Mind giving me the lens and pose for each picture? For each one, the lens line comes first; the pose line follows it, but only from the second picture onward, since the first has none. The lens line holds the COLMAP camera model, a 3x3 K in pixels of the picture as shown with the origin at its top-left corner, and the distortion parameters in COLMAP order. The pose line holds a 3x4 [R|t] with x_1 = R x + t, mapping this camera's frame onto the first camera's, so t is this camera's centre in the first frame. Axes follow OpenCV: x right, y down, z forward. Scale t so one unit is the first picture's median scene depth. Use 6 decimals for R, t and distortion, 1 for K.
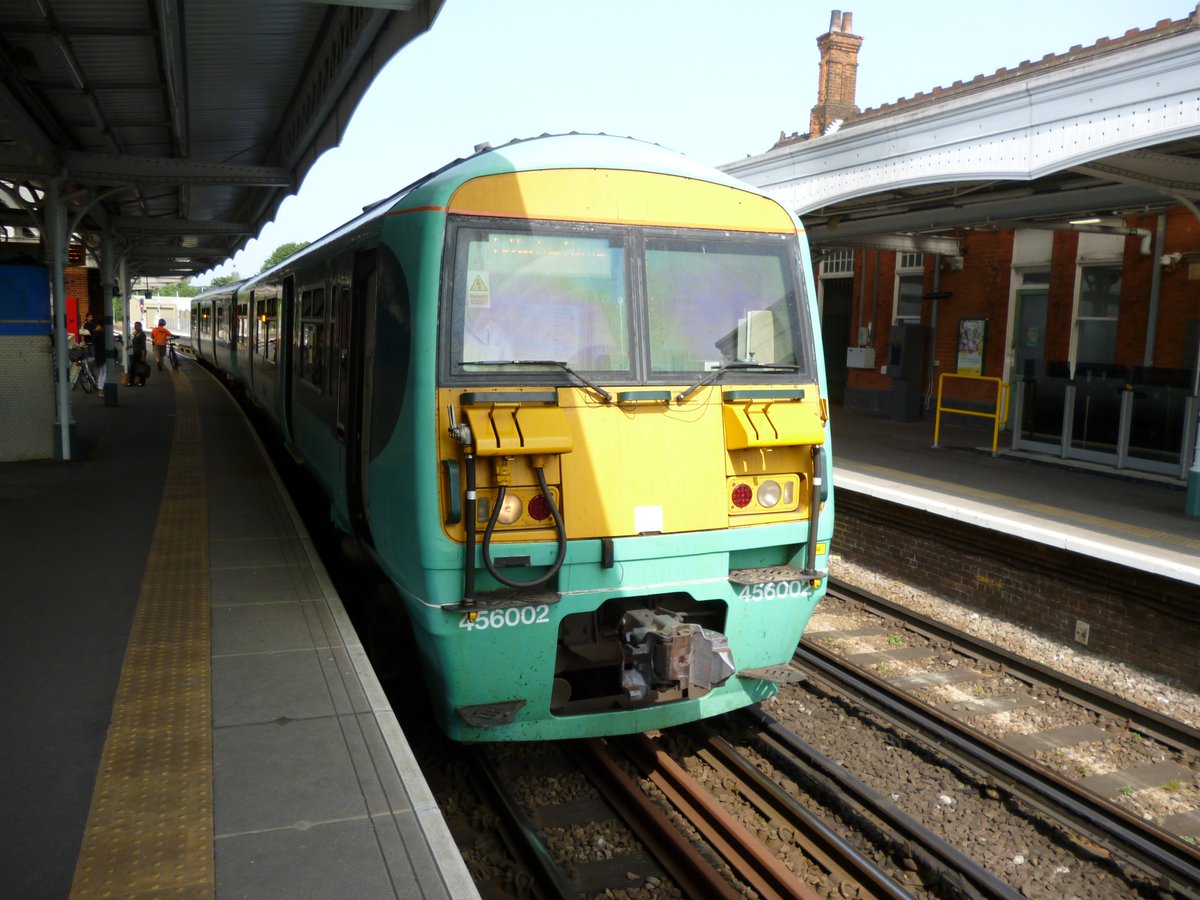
lens RADIAL K [[964.1, 0, 600.0], [0, 964.1, 450.0], [0, 0, 1]] dist [-0.012759, -0.007494]
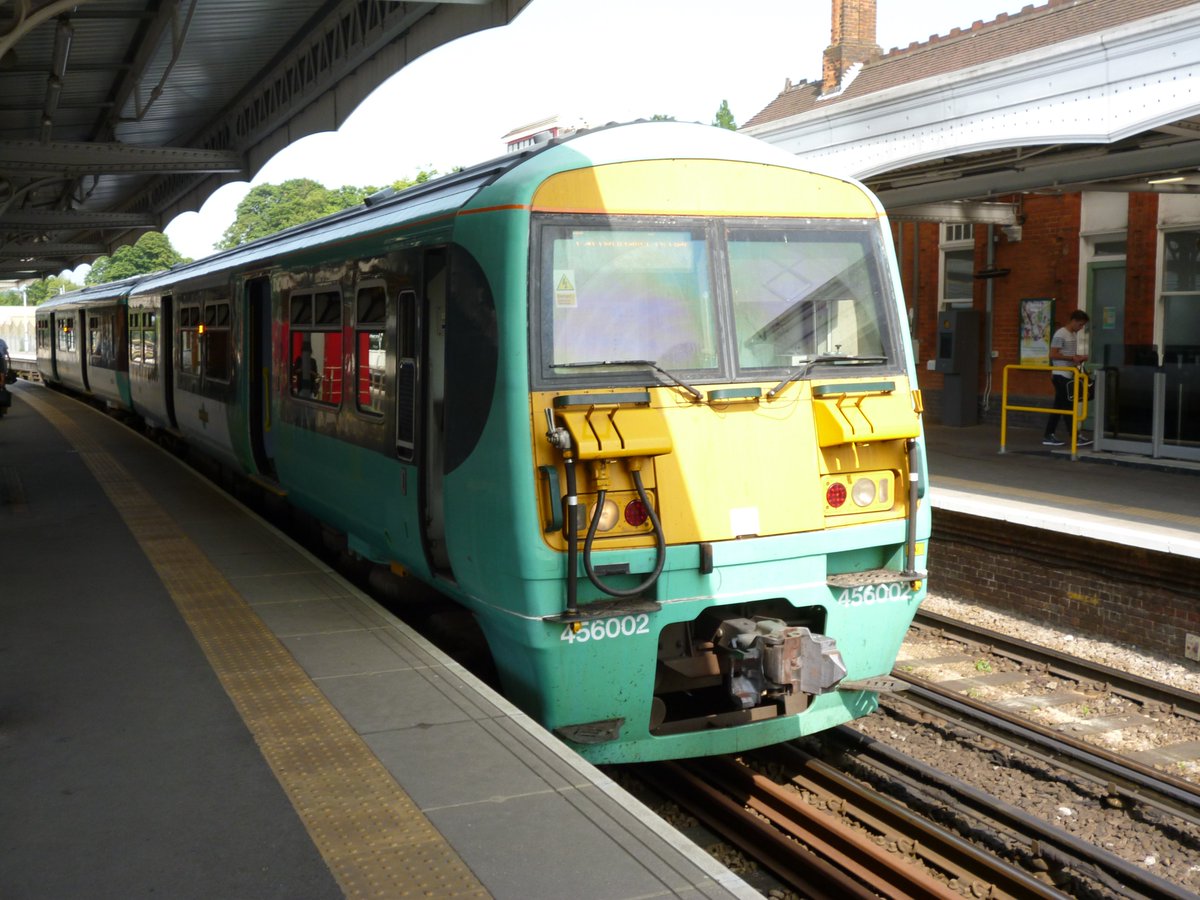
lens RADIAL K [[1240.4, 0, 600.0], [0, 1240.4, 450.0], [0, 0, 1]] dist [0.013733, 0.016546]
pose [[0.998471, -0.039863, 0.038299, -0.126288], [0.040889, 0.998814, -0.026415, 0.025046], [-0.037201, 0.027941, 0.998917, -0.207989]]
